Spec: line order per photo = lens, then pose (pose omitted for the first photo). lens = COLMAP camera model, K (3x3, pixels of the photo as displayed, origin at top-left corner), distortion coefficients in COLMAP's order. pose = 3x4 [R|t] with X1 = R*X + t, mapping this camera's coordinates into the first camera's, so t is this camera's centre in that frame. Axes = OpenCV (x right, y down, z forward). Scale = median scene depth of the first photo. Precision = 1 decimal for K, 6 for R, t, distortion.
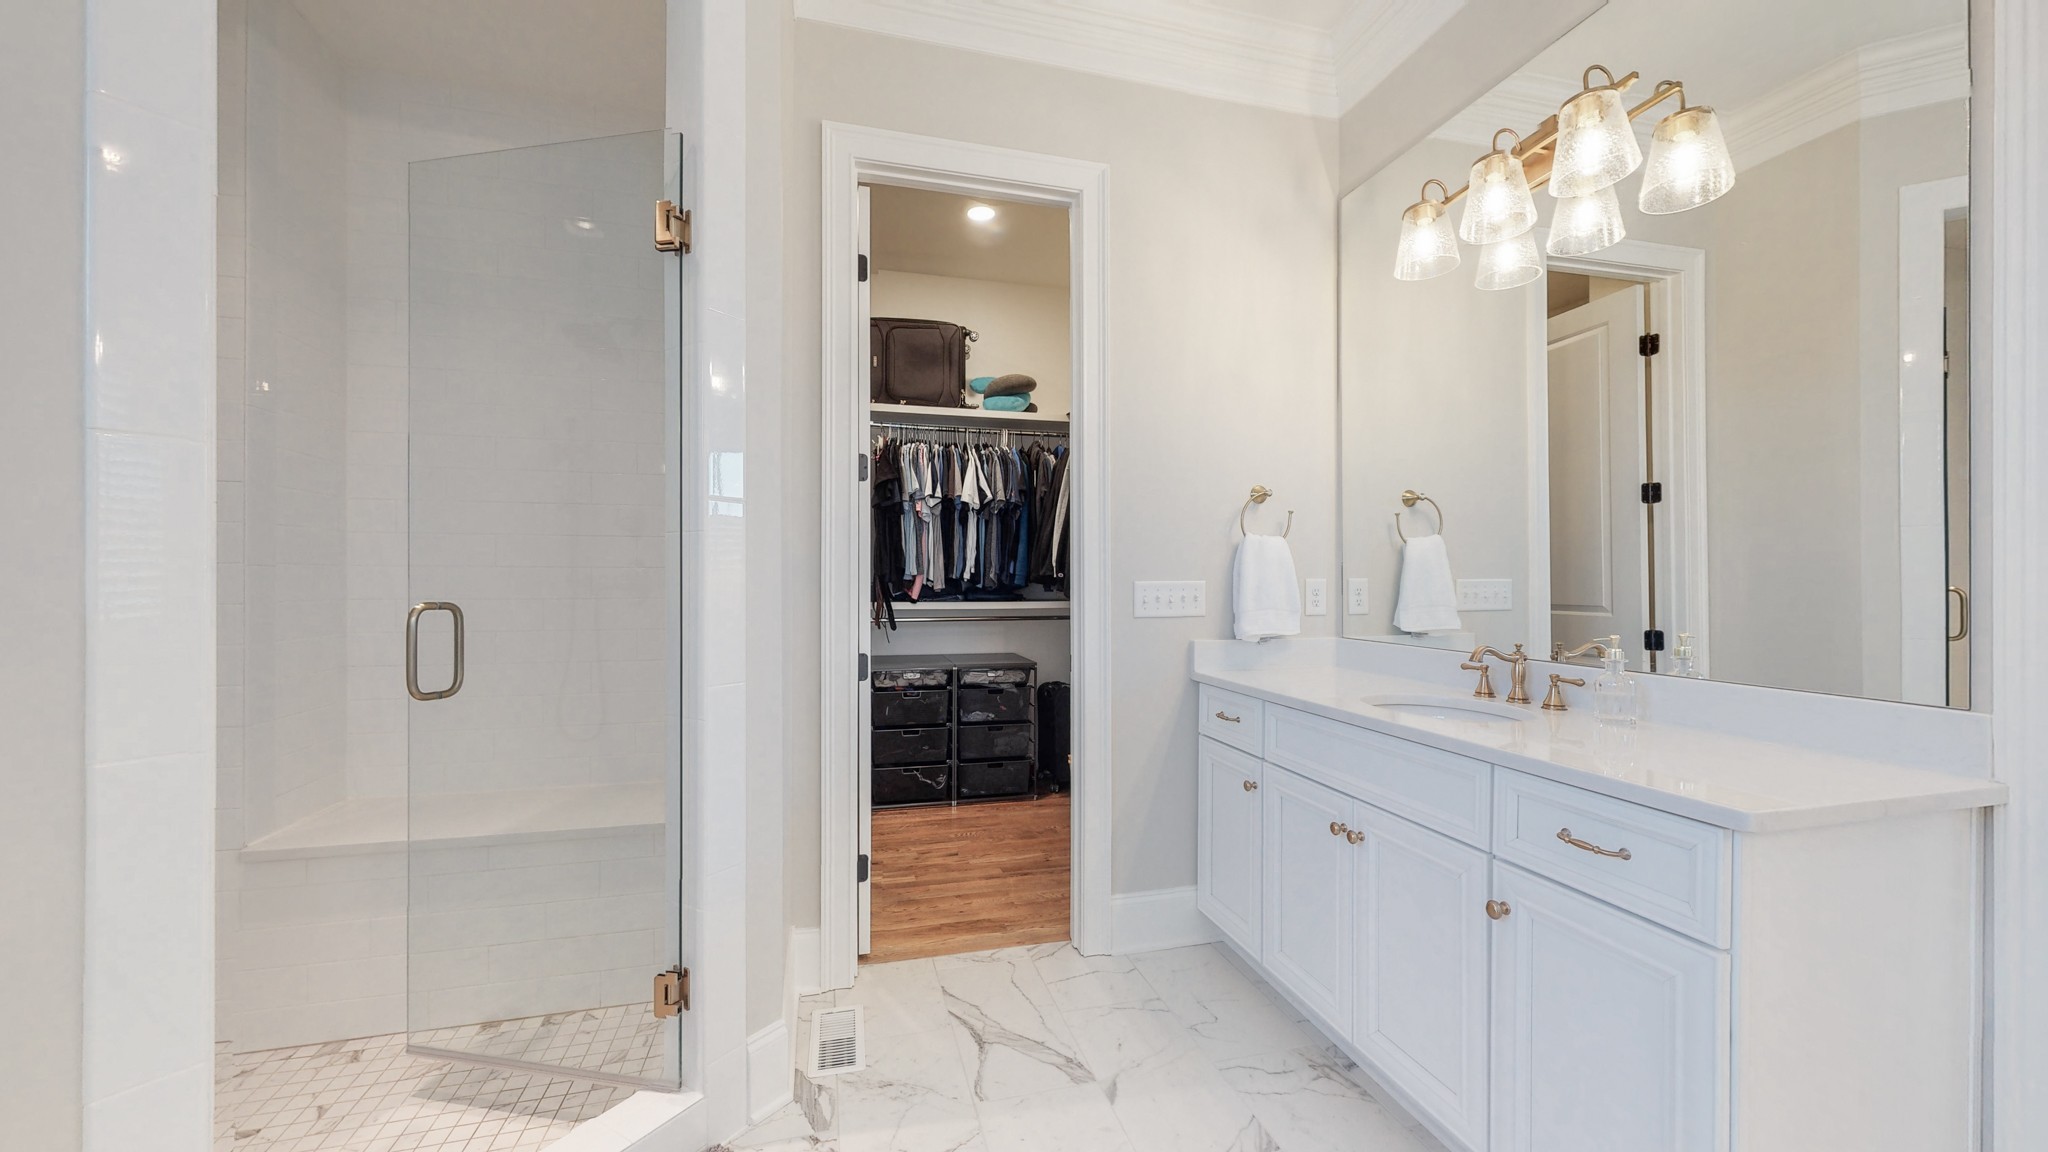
lens RADIAL K [[751.2, 0, 1033.7], [0, 751.2, 579.7], [0, 0, 1]] dist [0.003396, 0.000381]
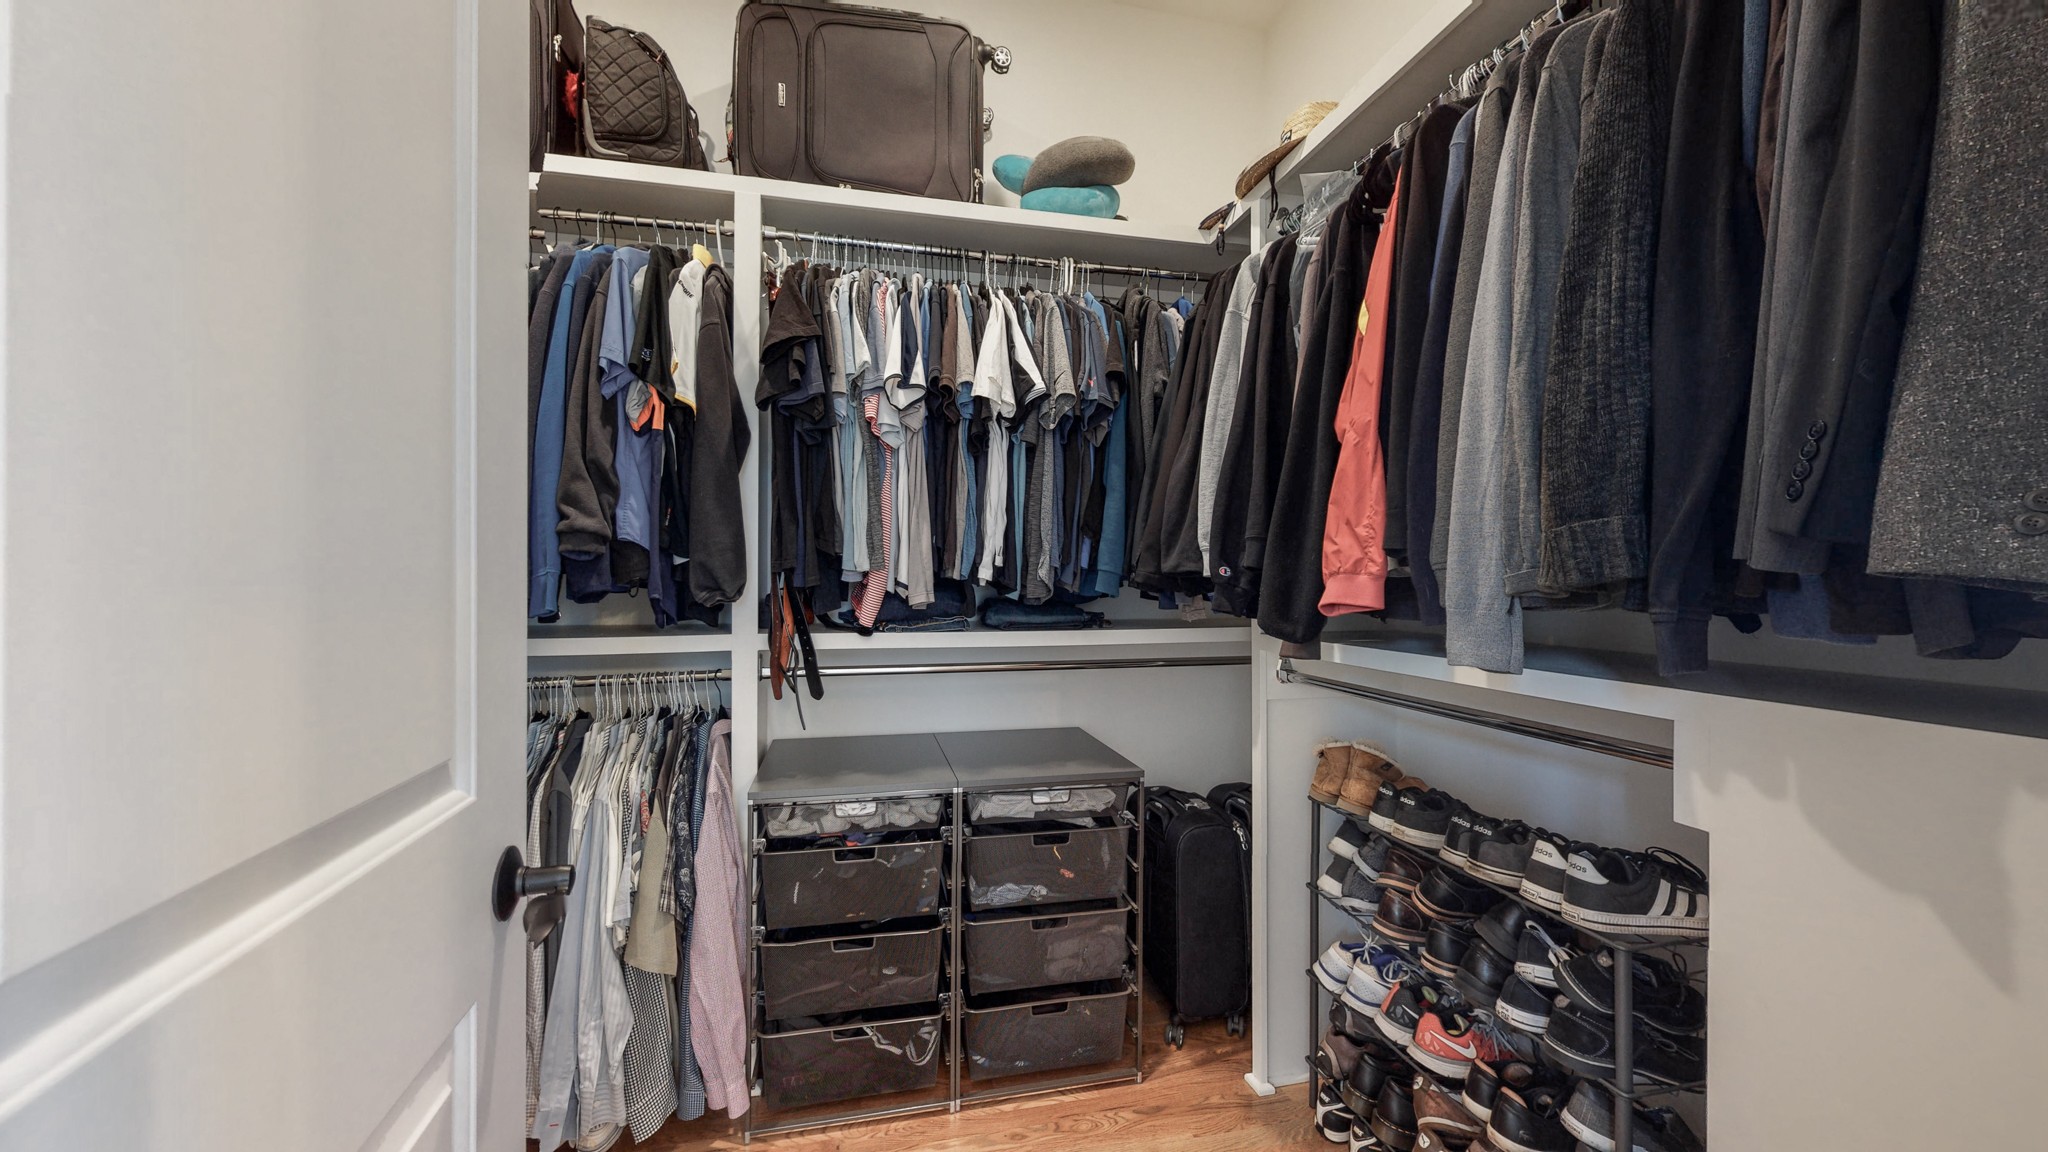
lens RADIAL K [[751.2, 0, 1020.8], [0, 751.2, 578.9], [0, 0, 1]] dist [0.003396, 0.000381]
pose [[0.998967, 0.001547, -0.045411, -0.049100], [-0.001424, 0.999995, 0.002741, -0.003041], [0.045415, -0.002674, 0.998965, 0.571112]]
